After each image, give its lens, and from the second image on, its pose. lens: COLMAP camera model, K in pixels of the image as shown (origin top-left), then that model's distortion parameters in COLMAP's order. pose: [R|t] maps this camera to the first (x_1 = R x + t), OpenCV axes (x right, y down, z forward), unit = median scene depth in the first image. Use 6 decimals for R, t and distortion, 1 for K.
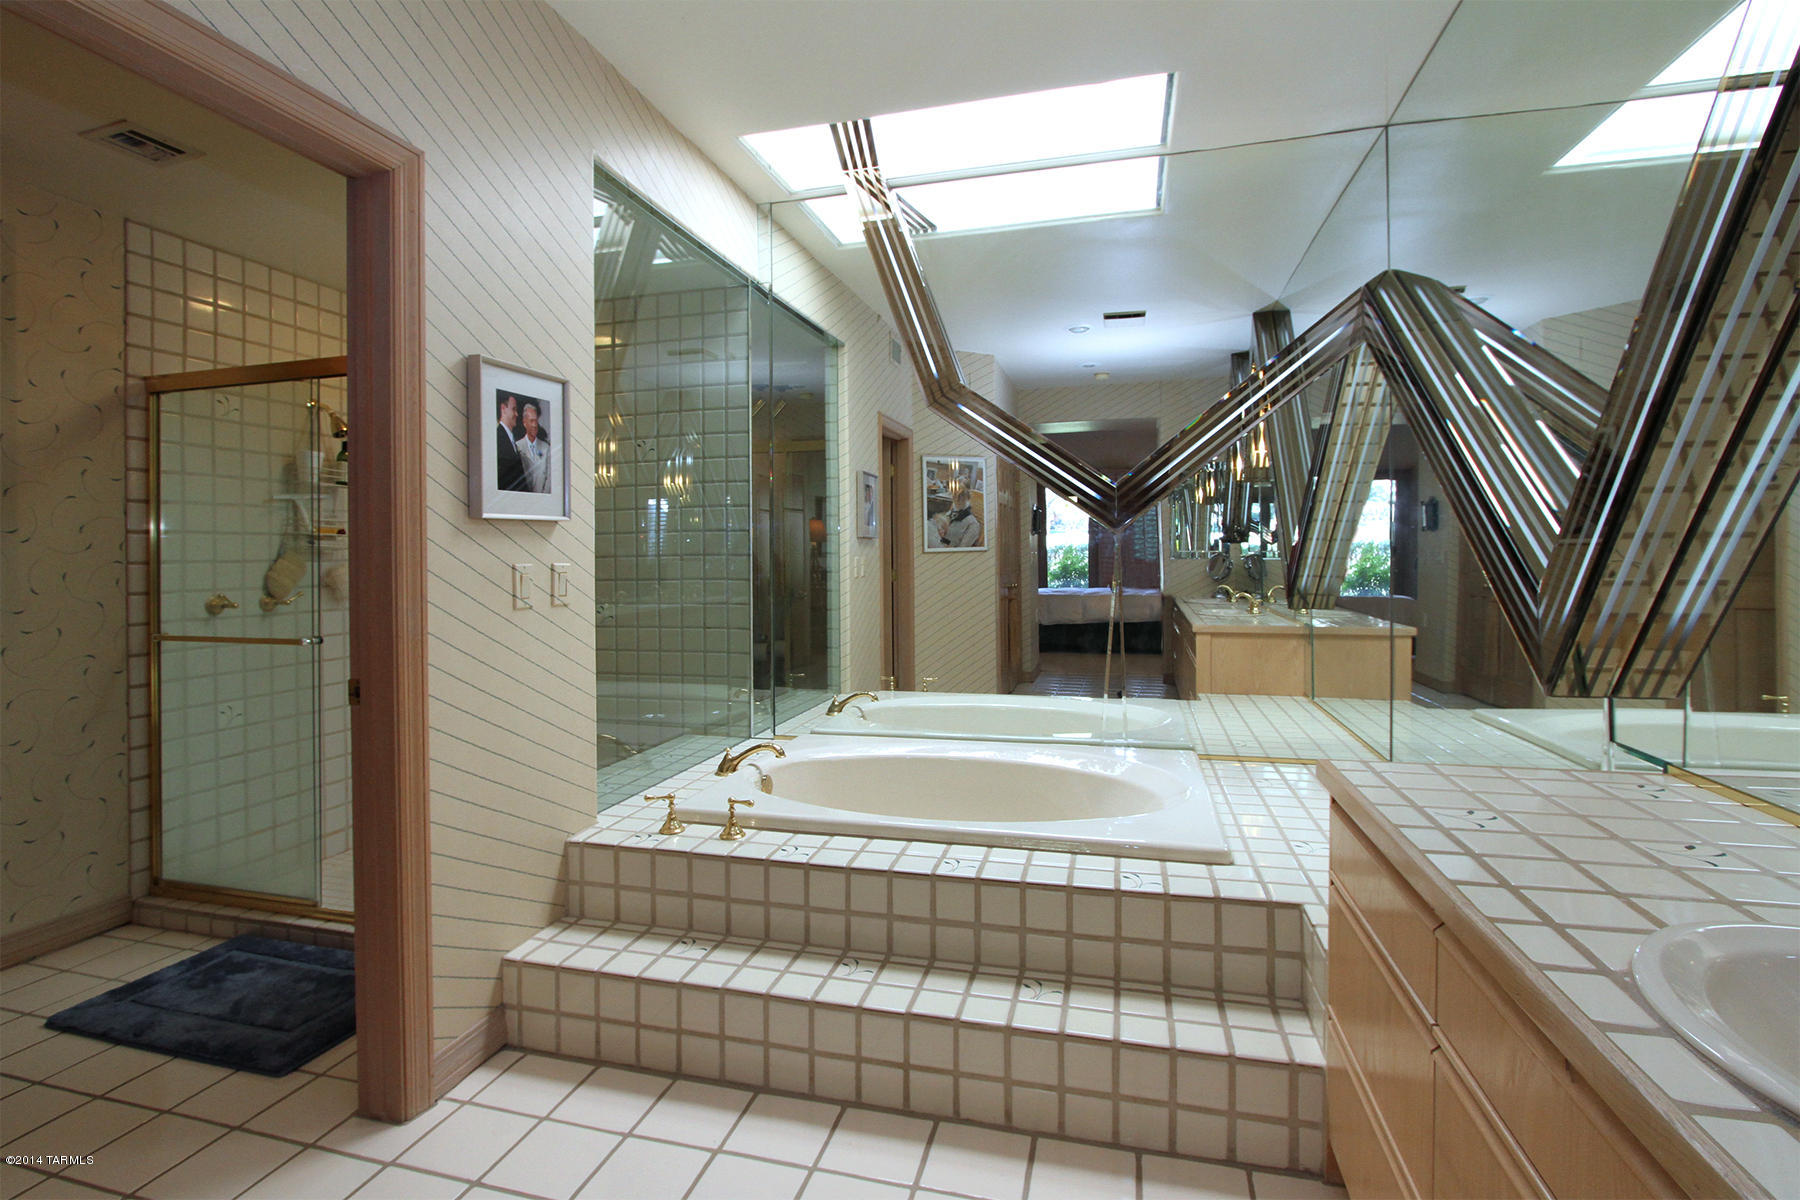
lens RADIAL K [[850.9, 0, 815.2], [0, 850.9, 605.1], [0, 0, 1]] dist [-0.019269, -0.000067]
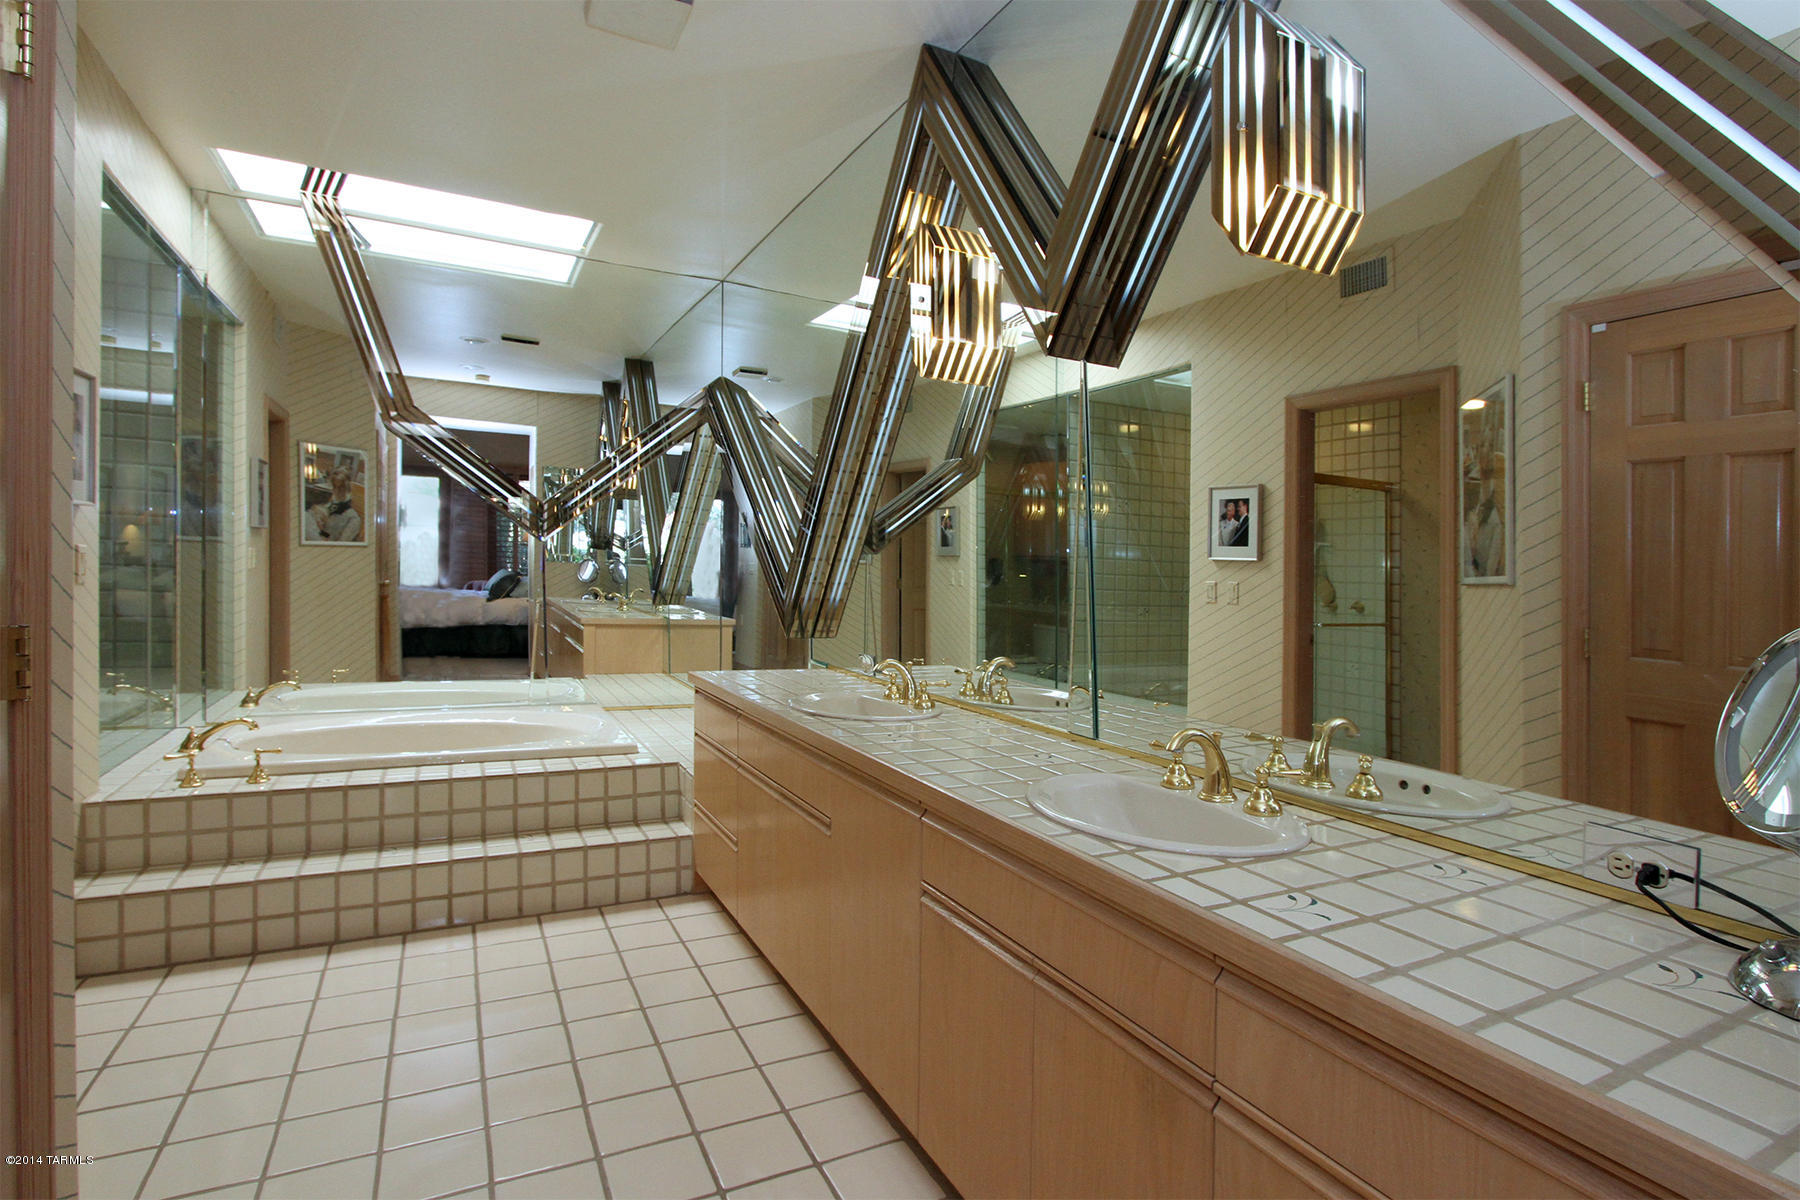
lens RADIAL K [[850.9, 0, 815.2], [0, 850.9, 605.1], [0, 0, 1]] dist [-0.019269, -0.000067]
pose [[0.757513, 0.007338, 0.652778, -0.160018], [-0.005926, 0.999973, -0.004364, 0.014778], [-0.652793, -0.000563, 0.757536, -0.230229]]
